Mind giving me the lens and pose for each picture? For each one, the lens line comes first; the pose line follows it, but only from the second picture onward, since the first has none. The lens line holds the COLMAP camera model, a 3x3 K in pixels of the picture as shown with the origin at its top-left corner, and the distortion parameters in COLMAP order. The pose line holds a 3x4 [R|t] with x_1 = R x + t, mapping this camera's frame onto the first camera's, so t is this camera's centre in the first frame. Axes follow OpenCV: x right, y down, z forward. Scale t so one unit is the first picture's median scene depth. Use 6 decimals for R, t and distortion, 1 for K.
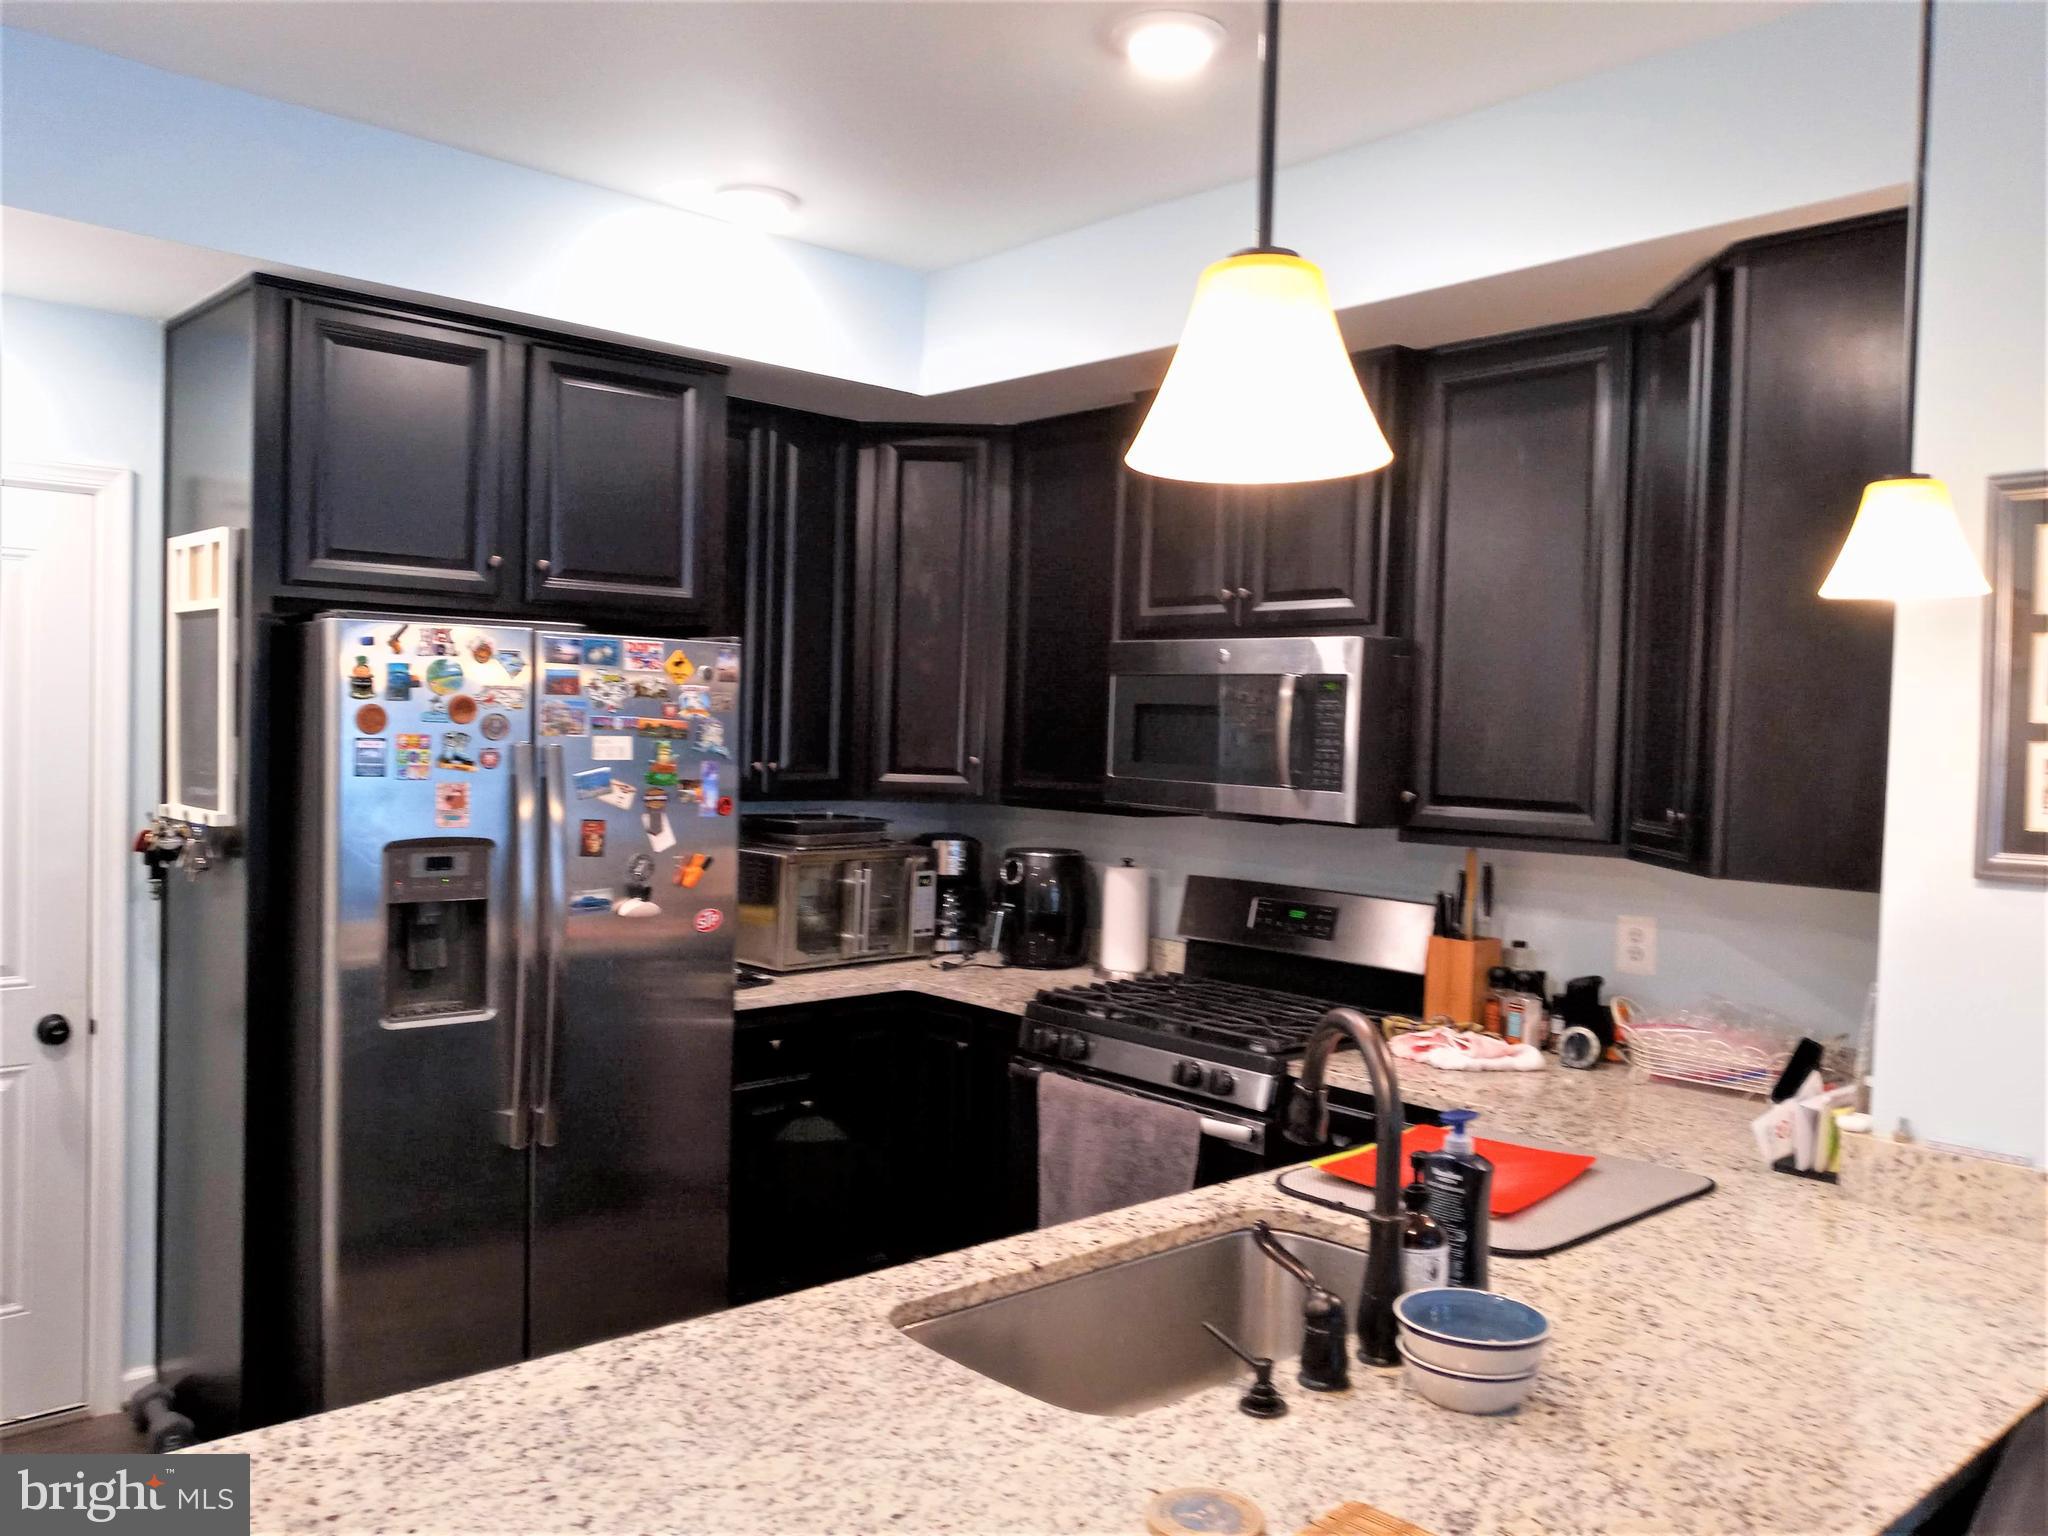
lens RADIAL K [[1620.2, 0, 1038.5], [0, 1620.2, 751.1], [0, 0, 1]] dist [0.044338, -0.090901]
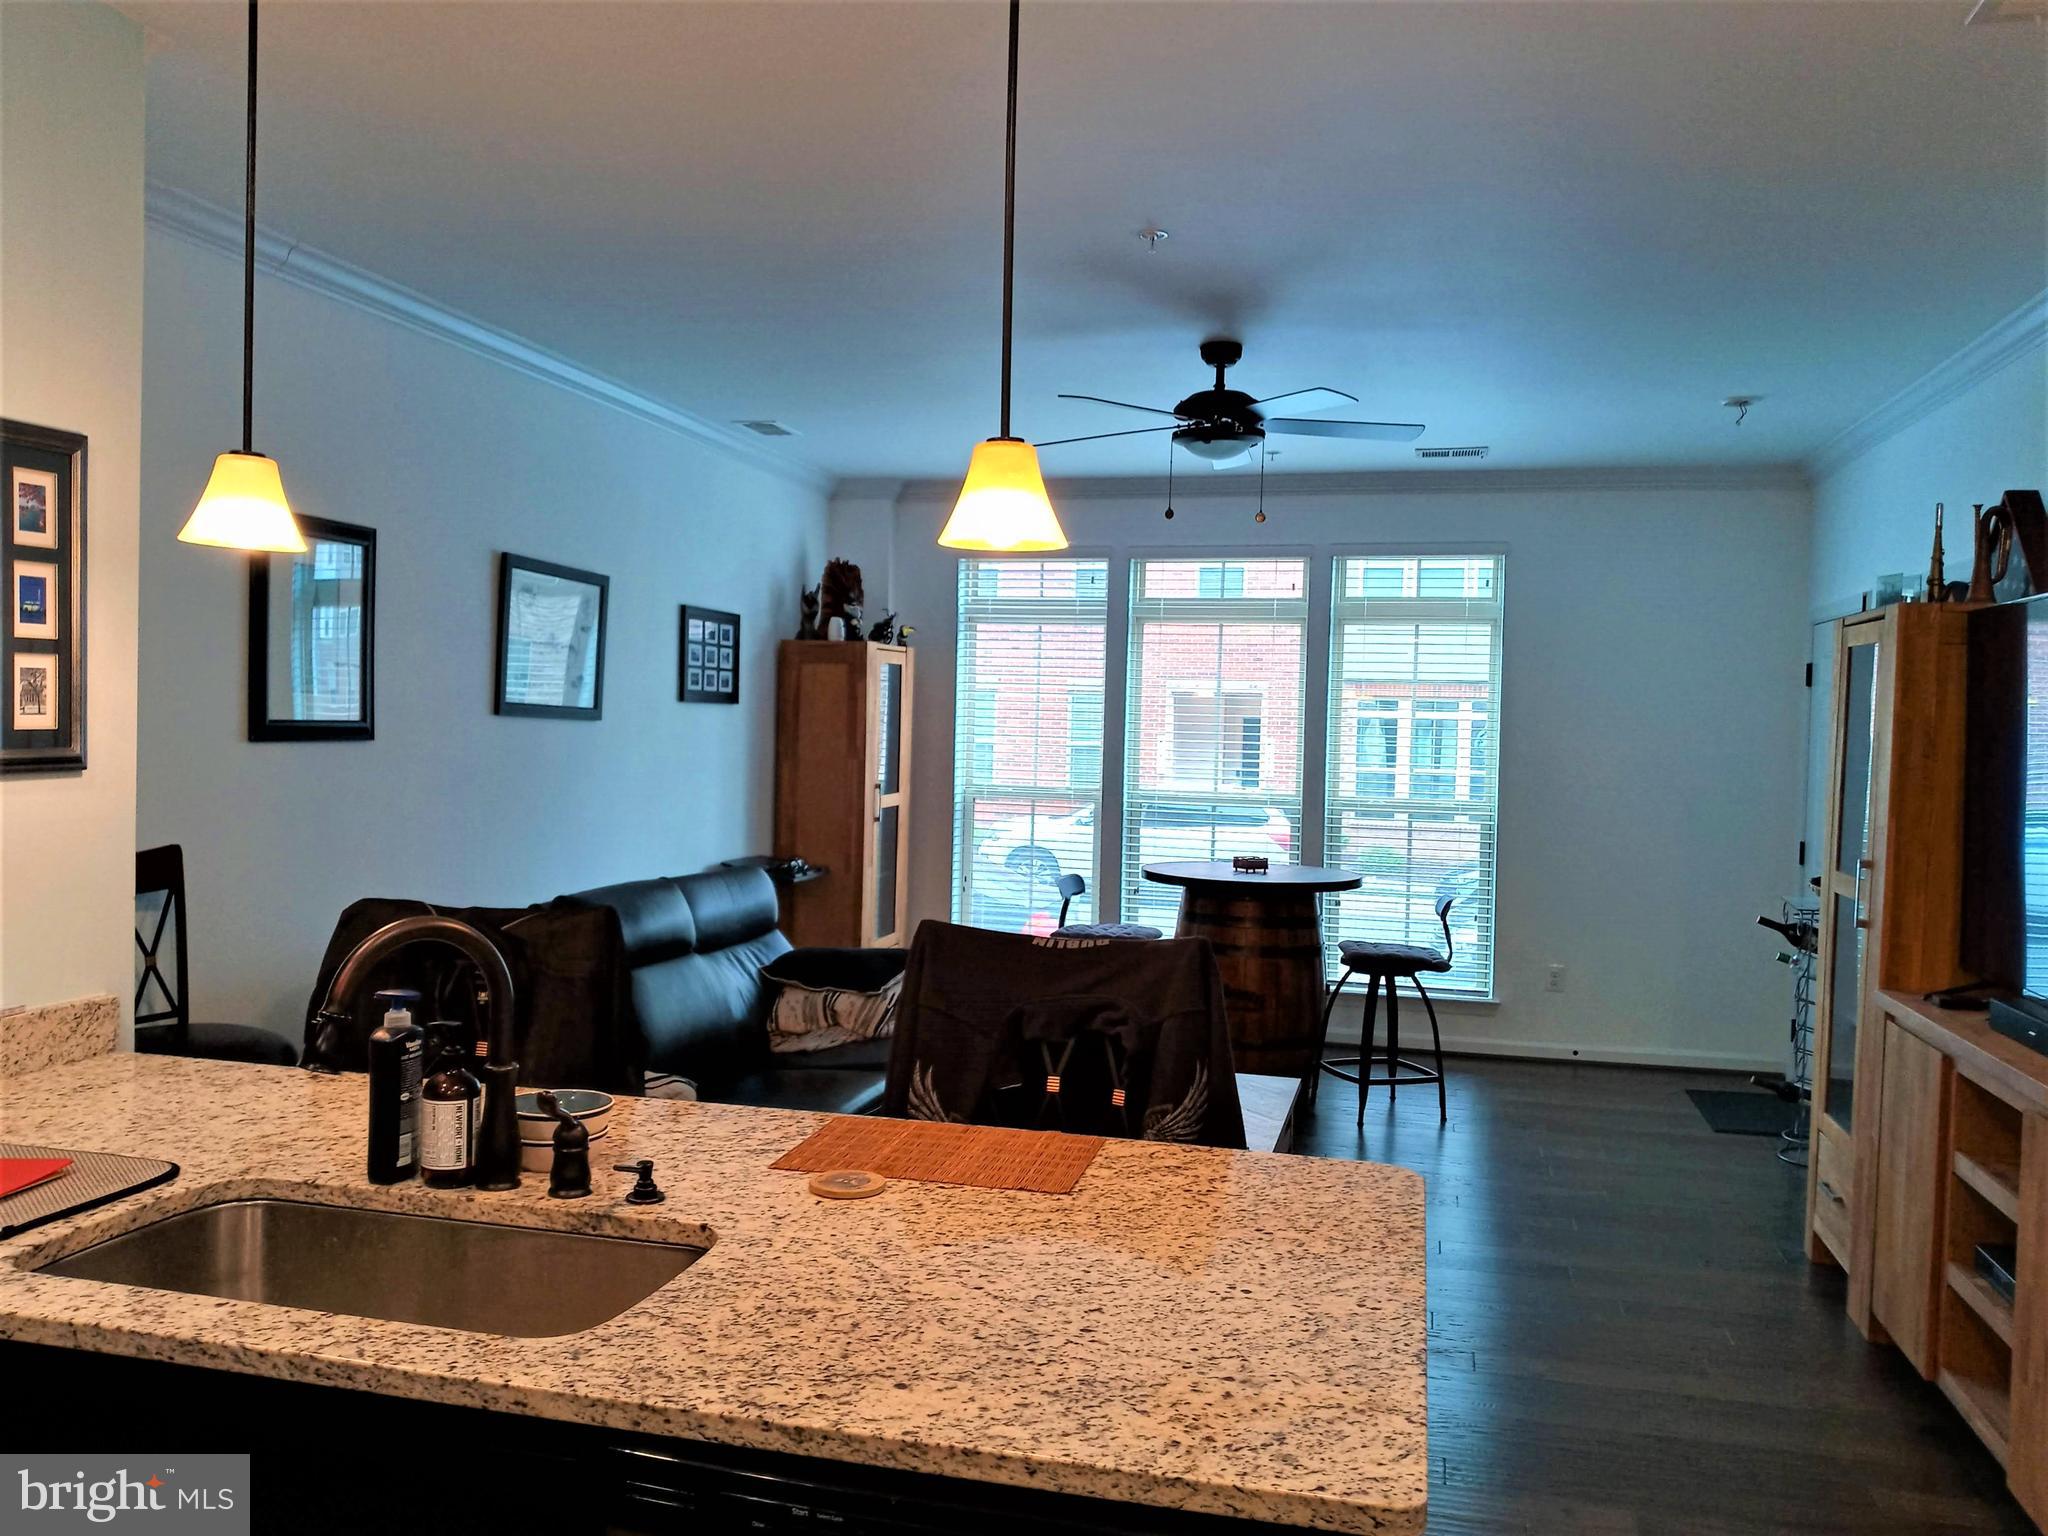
lens RADIAL K [[1620.2, 0, 1016.0], [0, 1620.2, 758.6], [0, 0, 1]] dist [0.044338, -0.090901]
pose [[-0.546940, -0.060742, 0.834965, -0.531858], [-0.026910, 0.998125, 0.054984, -0.009288], [-0.836739, 0.007604, -0.547549, 0.725943]]
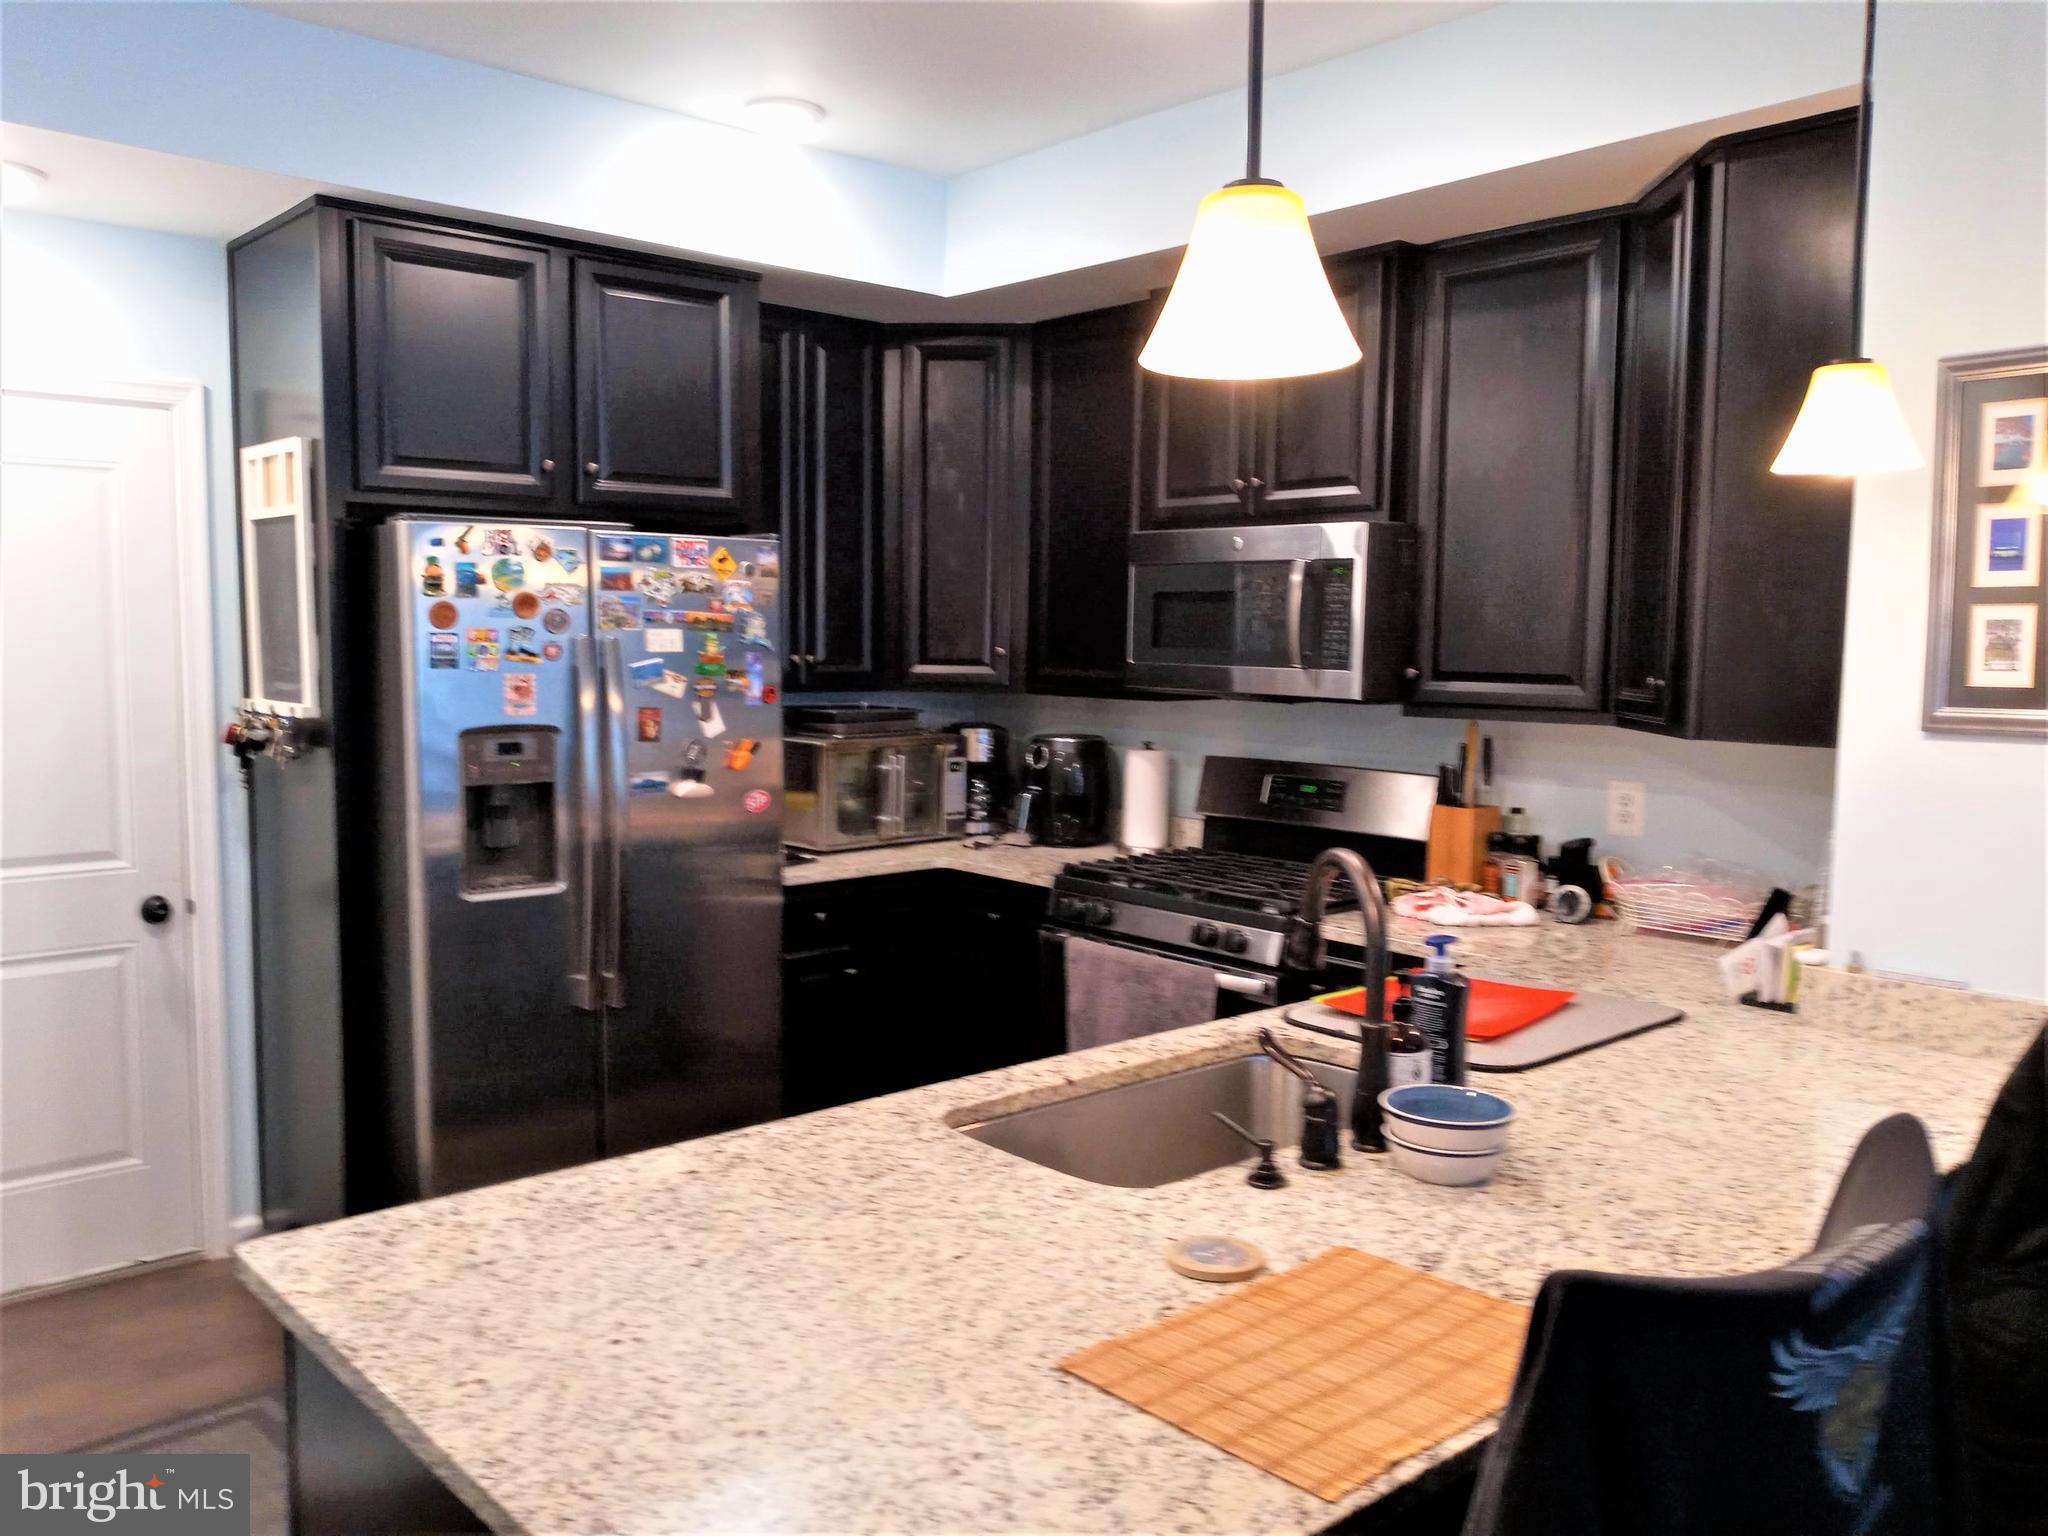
lens RADIAL K [[1620.2, 0, 1036.6], [0, 1620.2, 763.4], [0, 0, 1]] dist [0.044338, -0.090901]
pose [[0.999764, -0.015526, -0.015190, -0.002183], [0.016515, 0.997593, 0.067349, 0.011640], [0.014108, -0.067584, 0.997614, -0.071991]]
